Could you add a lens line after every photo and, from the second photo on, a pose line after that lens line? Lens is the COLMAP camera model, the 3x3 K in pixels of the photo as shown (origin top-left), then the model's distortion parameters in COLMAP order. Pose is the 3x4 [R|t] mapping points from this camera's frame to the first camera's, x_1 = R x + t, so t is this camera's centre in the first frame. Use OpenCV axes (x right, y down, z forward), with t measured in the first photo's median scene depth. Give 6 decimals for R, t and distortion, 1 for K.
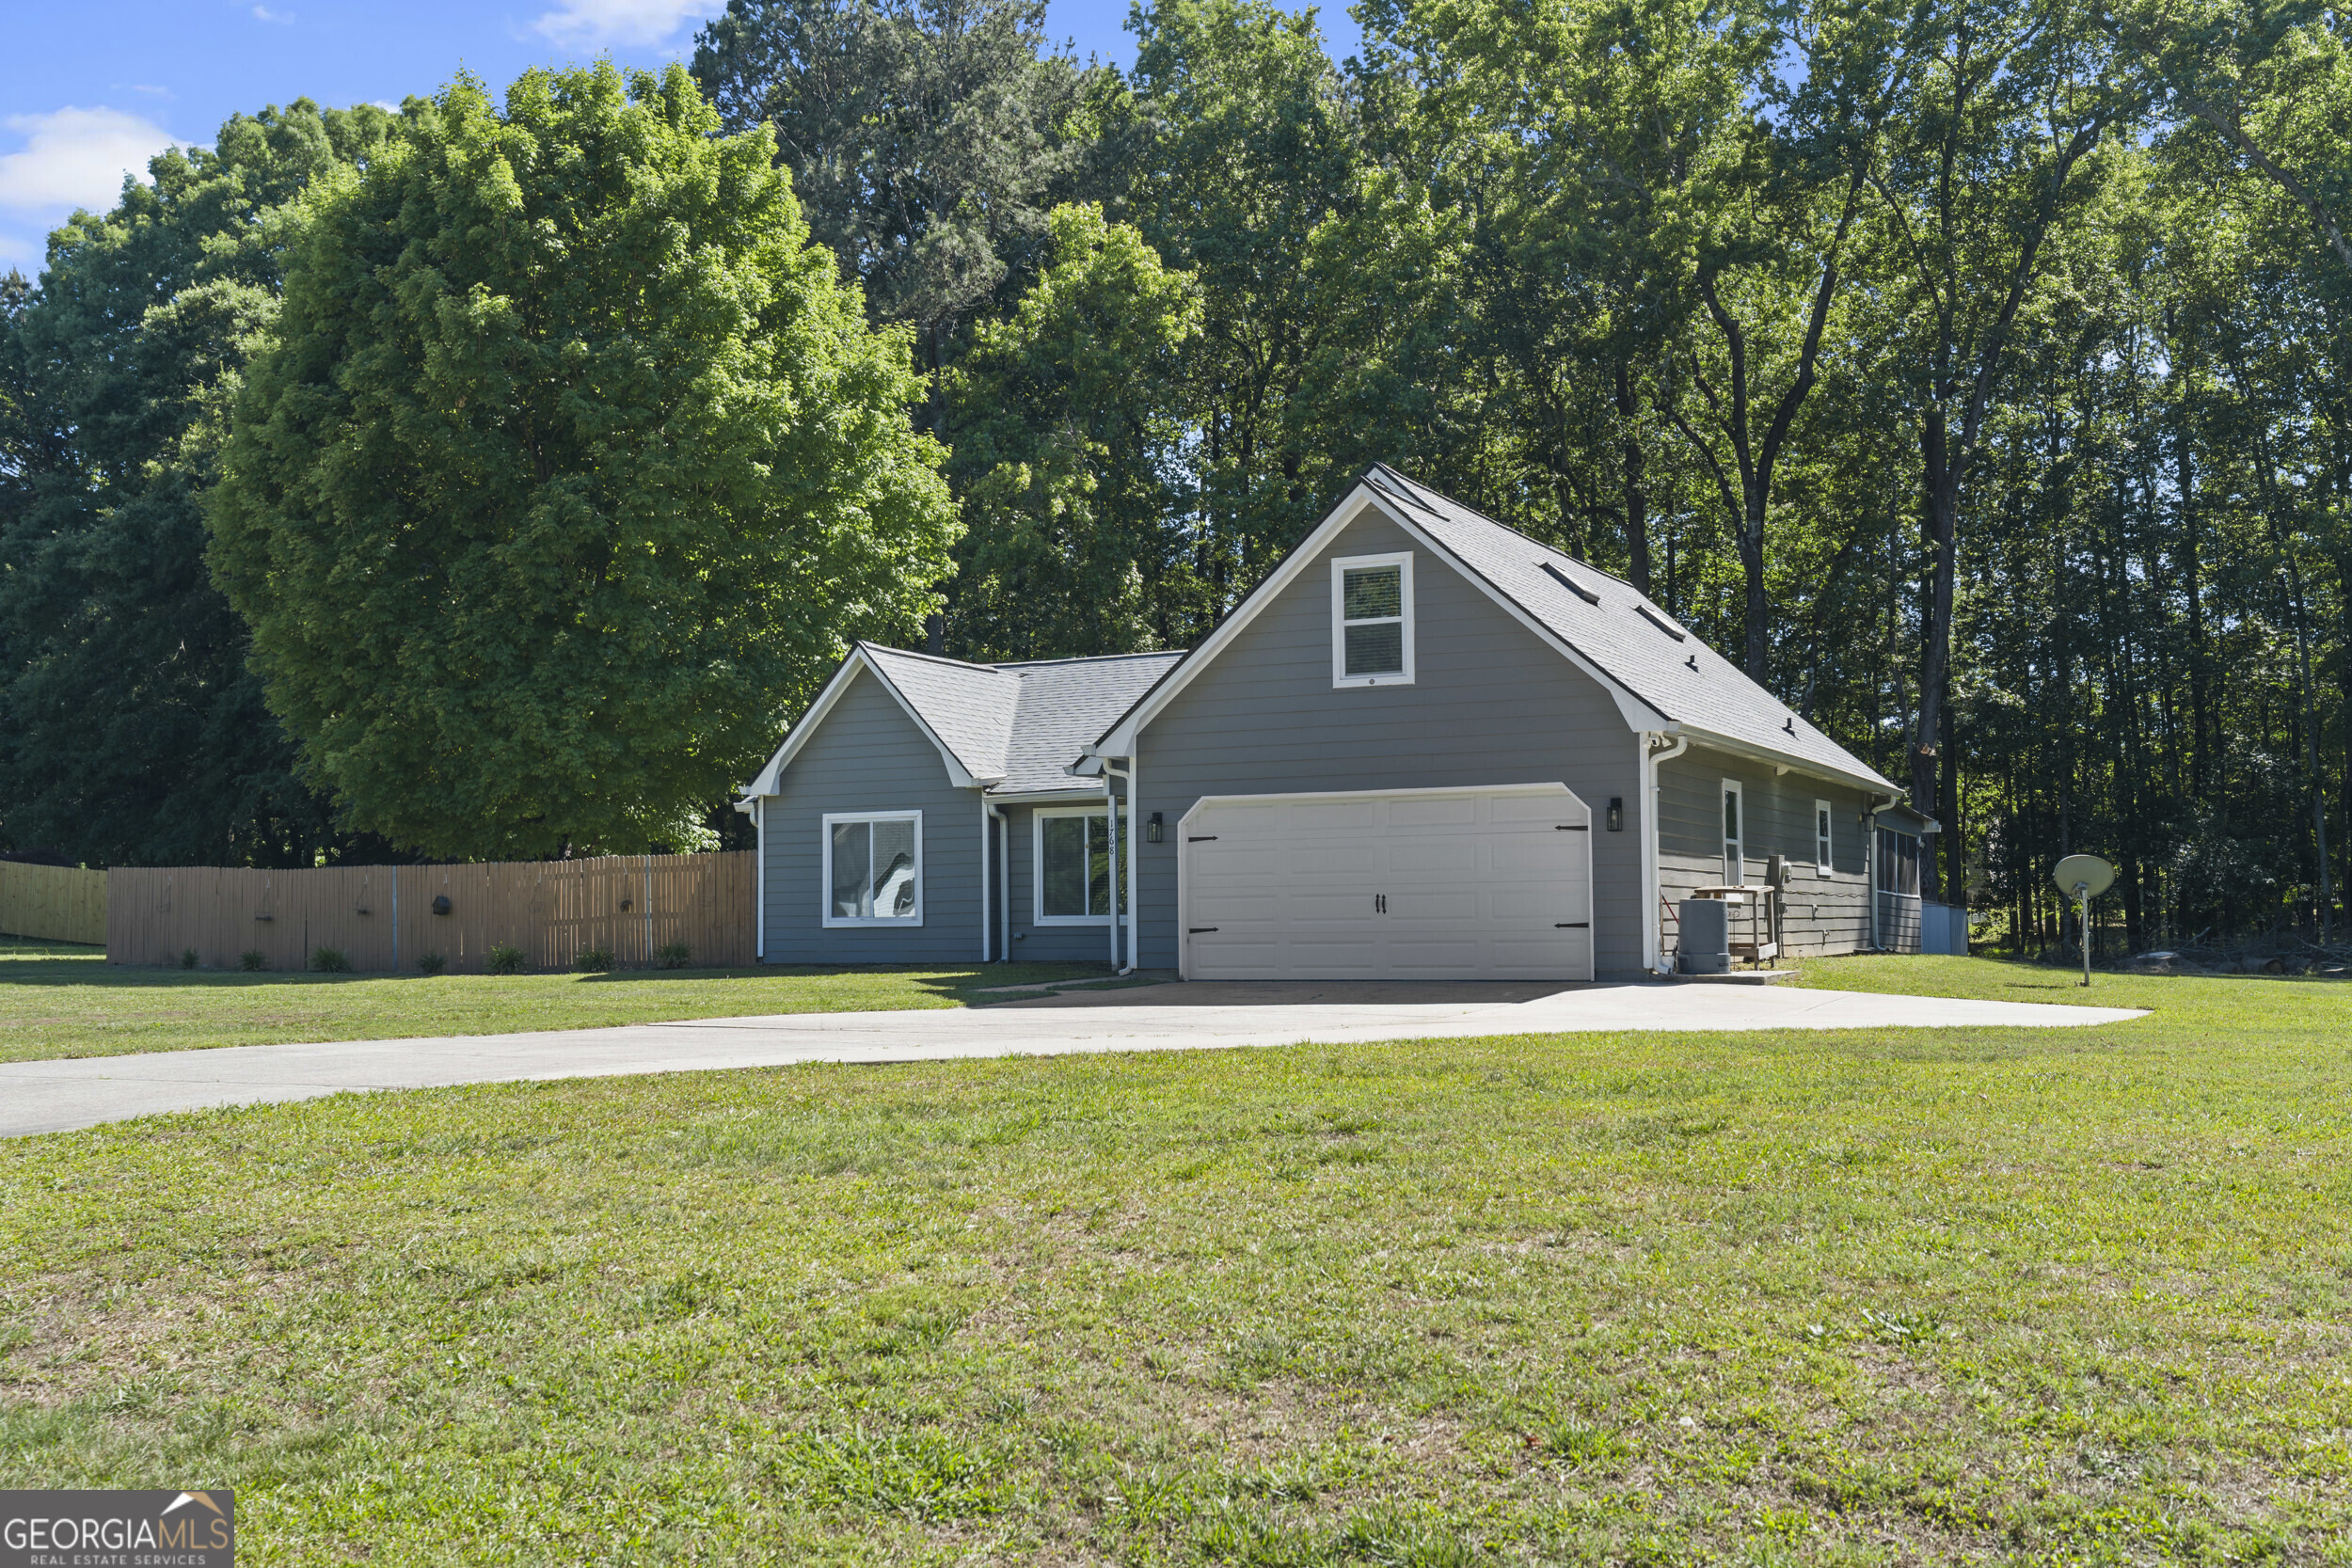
lens RADIAL K [[2288.7, 0, 1176.0], [0, 2288.7, 784.0], [0, 0, 1]] dist [-0.004016, -0.001596]
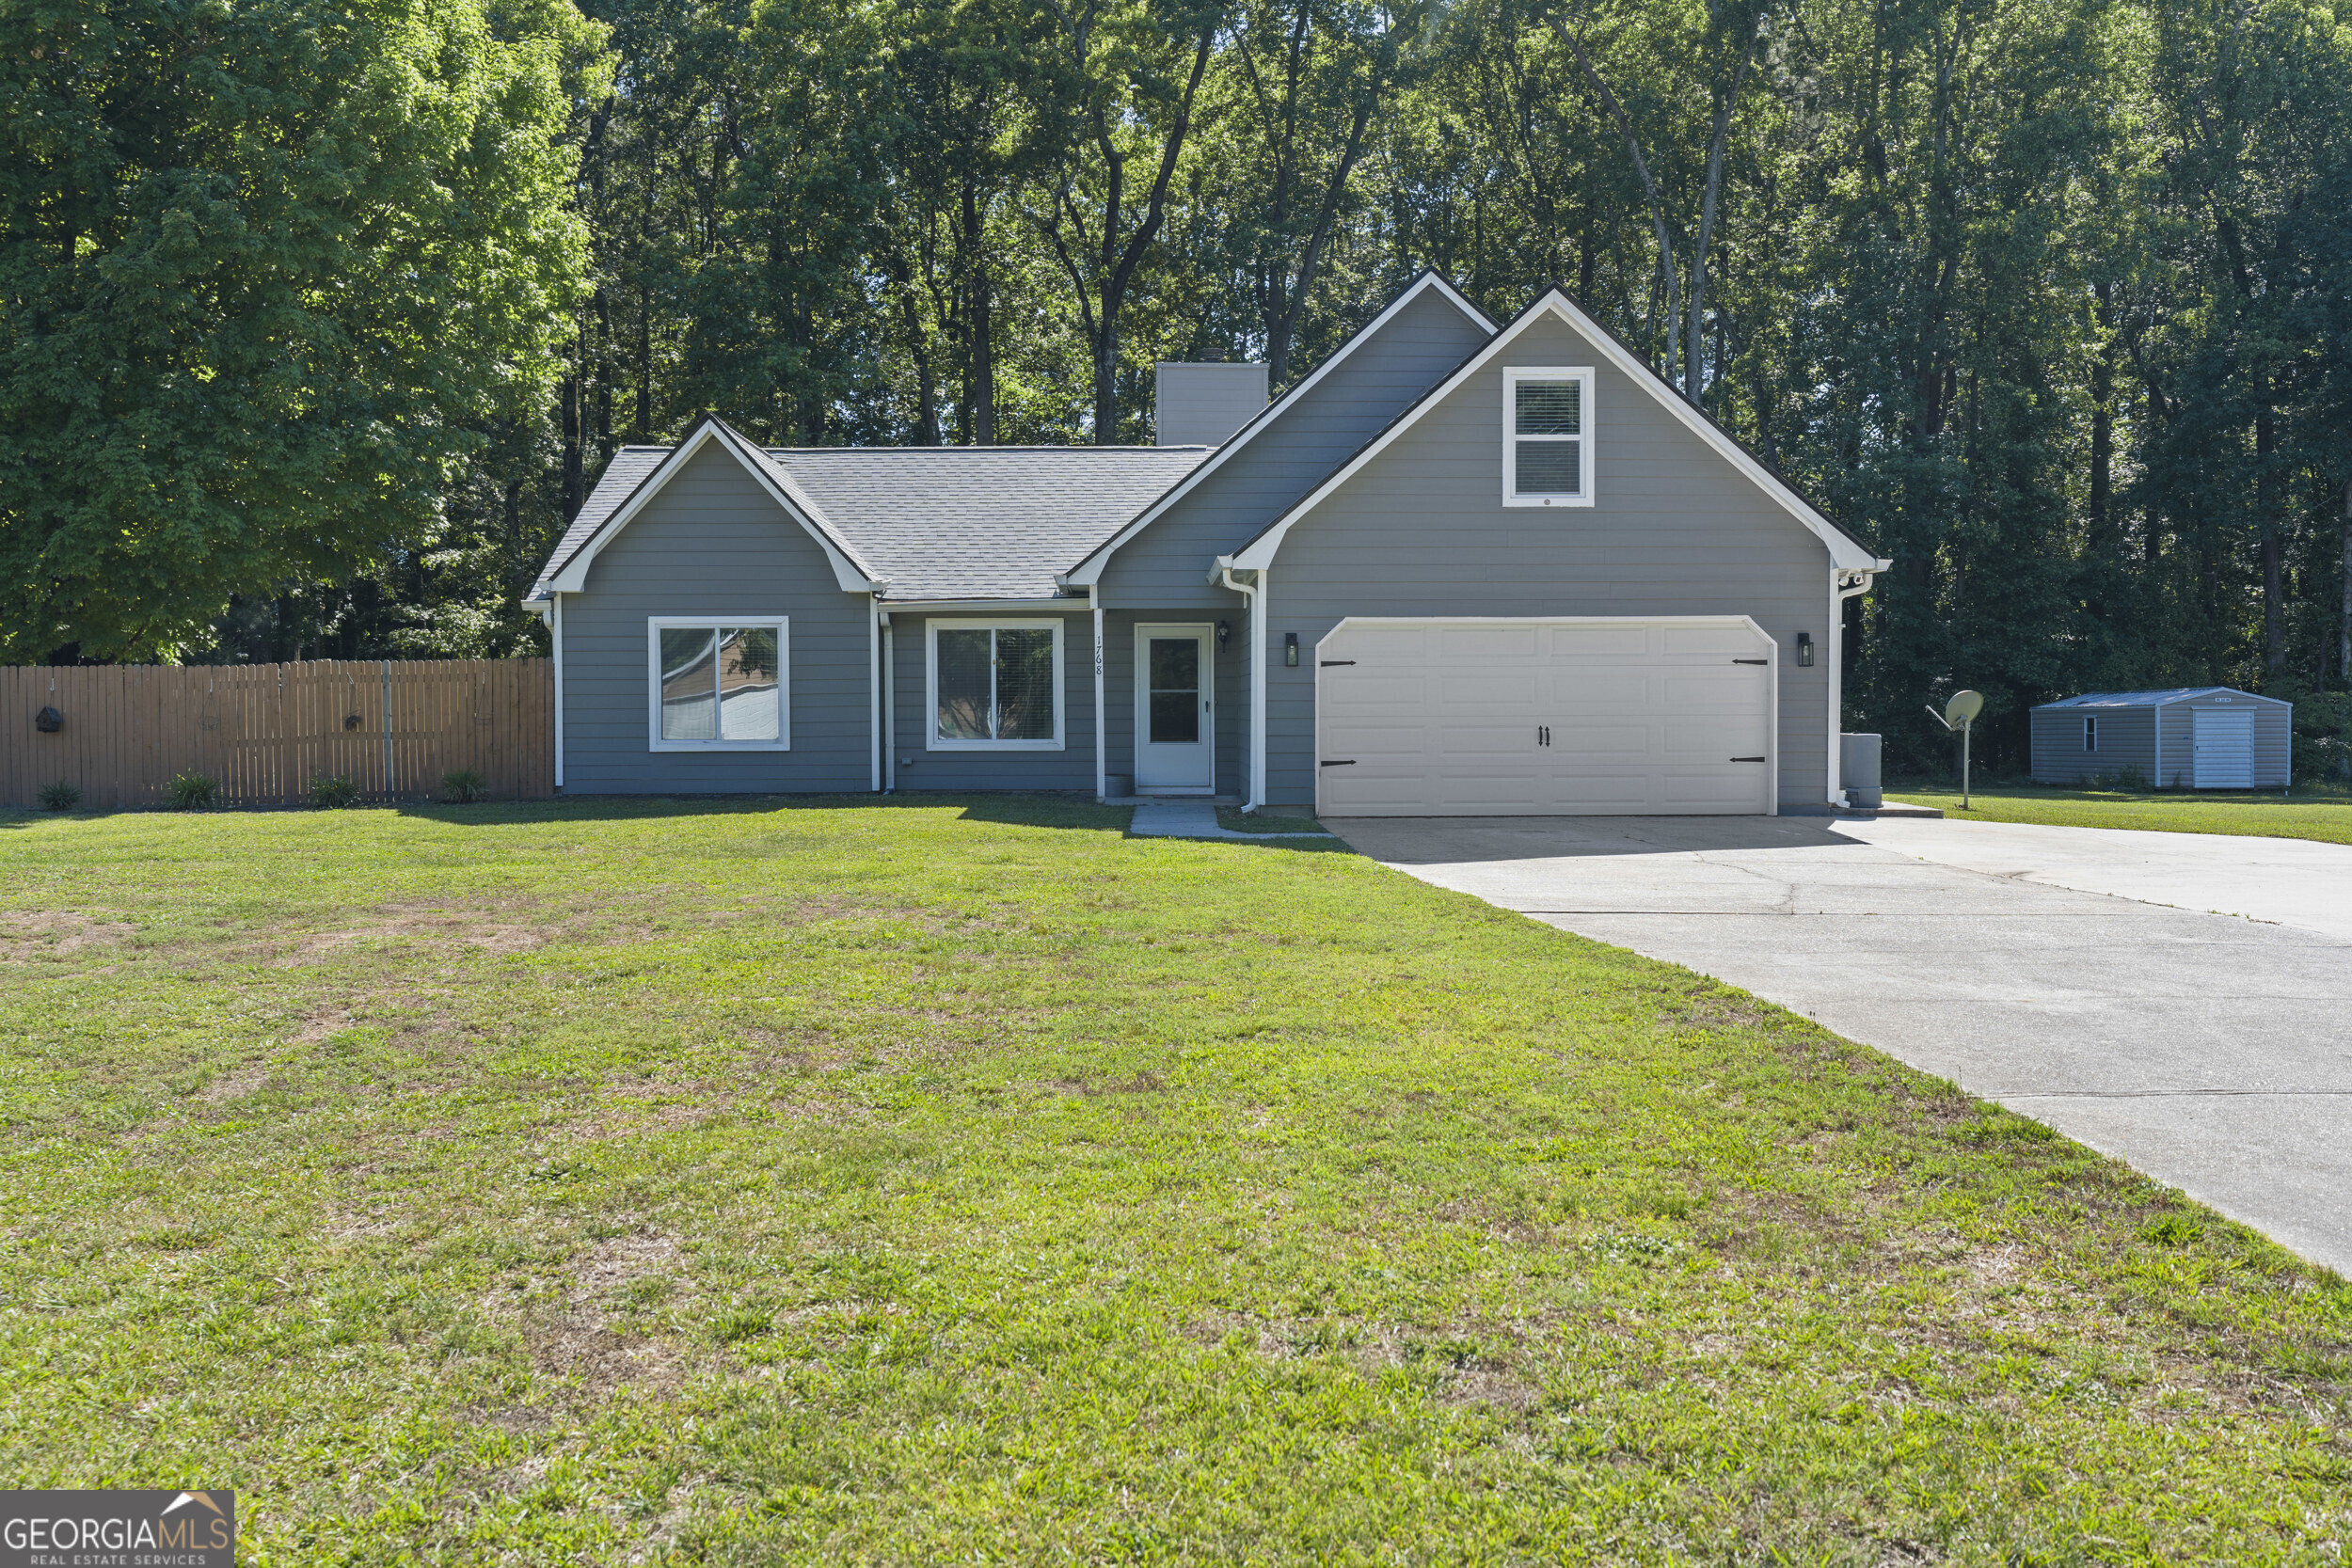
lens RADIAL K [[2122.6, 0, 1177.3], [0, 2122.6, 759.5], [0, 0, 1]] dist [0.011933, 0.005080]
pose [[0.889351, -0.003870, 0.457210, -0.353141], [-0.033255, 0.996768, 0.073124, 0.001769], [-0.456015, -0.080238, 0.886348, 0.219907]]
